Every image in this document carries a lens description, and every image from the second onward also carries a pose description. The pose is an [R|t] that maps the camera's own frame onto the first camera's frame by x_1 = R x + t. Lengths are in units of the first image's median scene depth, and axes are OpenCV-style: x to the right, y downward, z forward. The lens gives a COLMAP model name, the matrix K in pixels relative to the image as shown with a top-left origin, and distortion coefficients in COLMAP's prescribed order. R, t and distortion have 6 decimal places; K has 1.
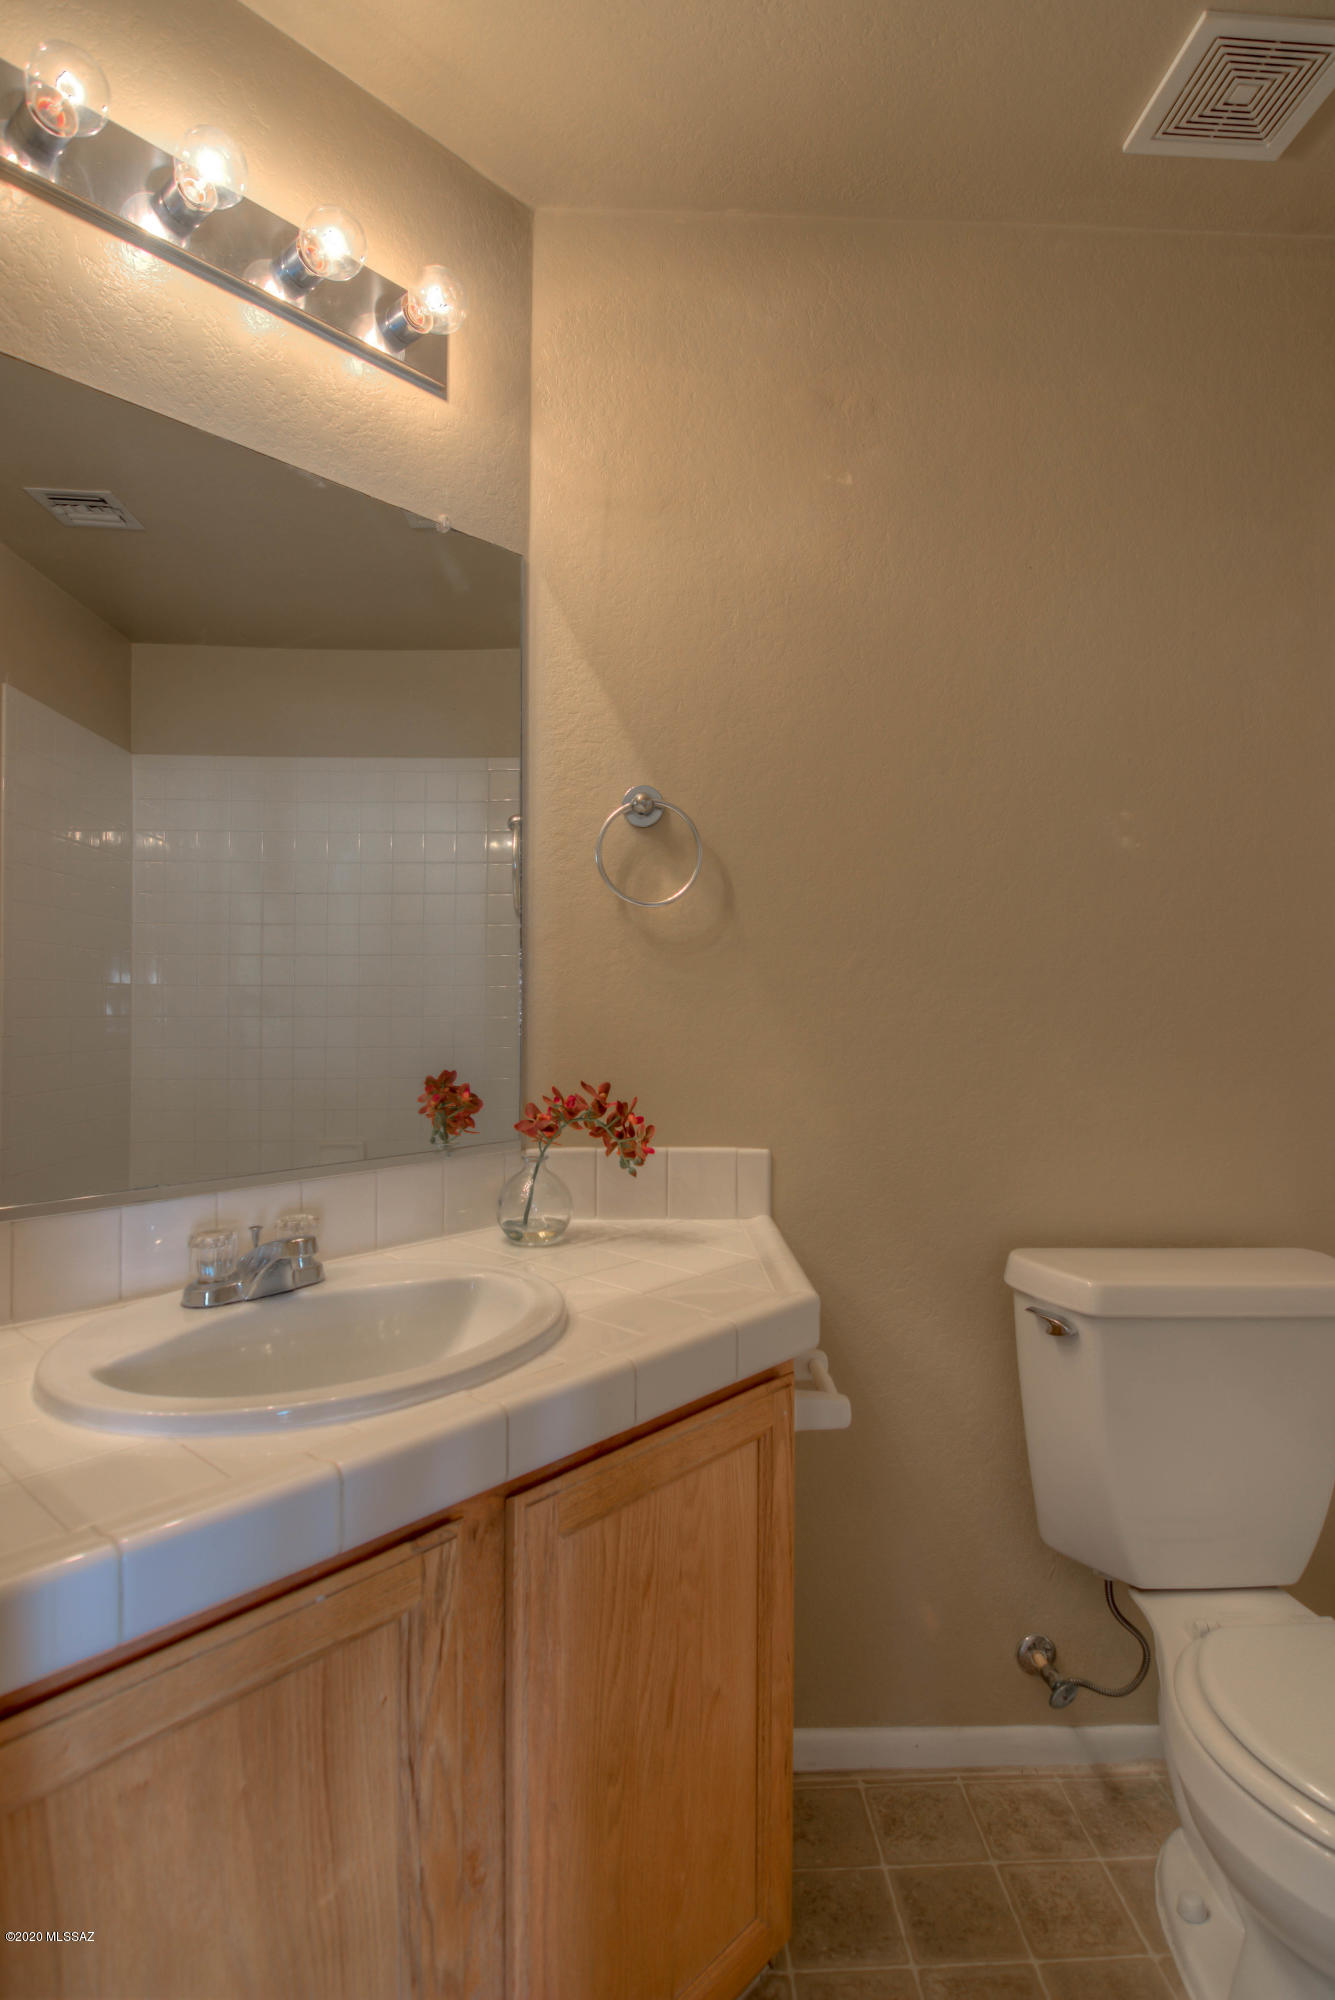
lens RADIAL K [[1034.3, 0, 667.5], [0, 1034.3, 1000.0], [0, 0, 1]] dist [-0.004787, -0.007920]
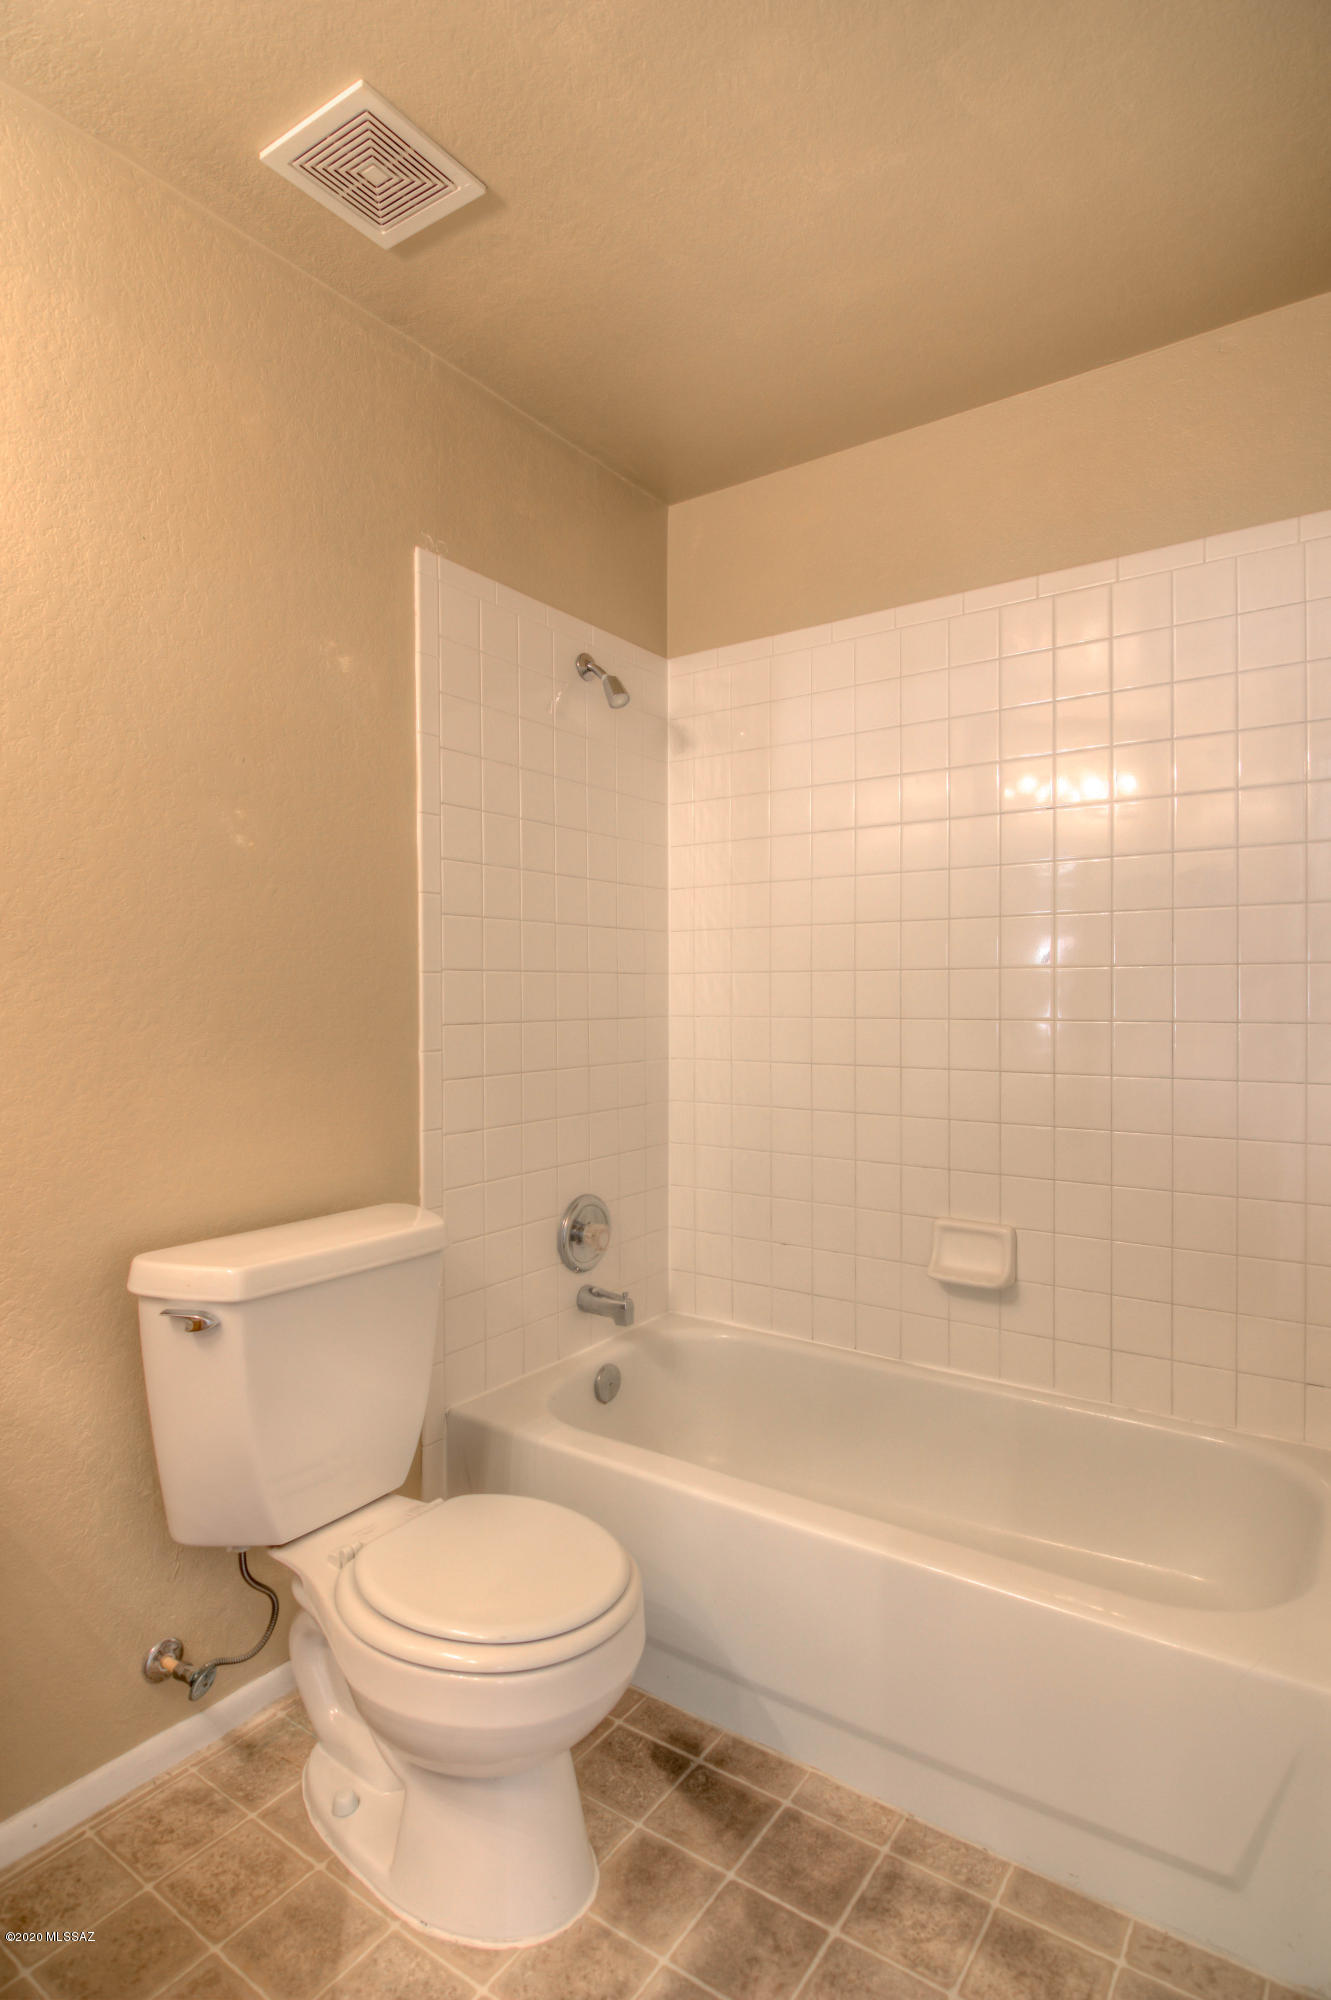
lens RADIAL K [[1006.0, 0, 663.9], [0, 1006.0, 1024.0], [0, 0, 1]] dist [-0.005208, -0.006505]
pose [[0.622049, -0.029657, 0.782417, -0.088433], [0.006377, 0.999441, 0.032813, 0.000252], [-0.782953, -0.015421, 0.621890, 0.048651]]
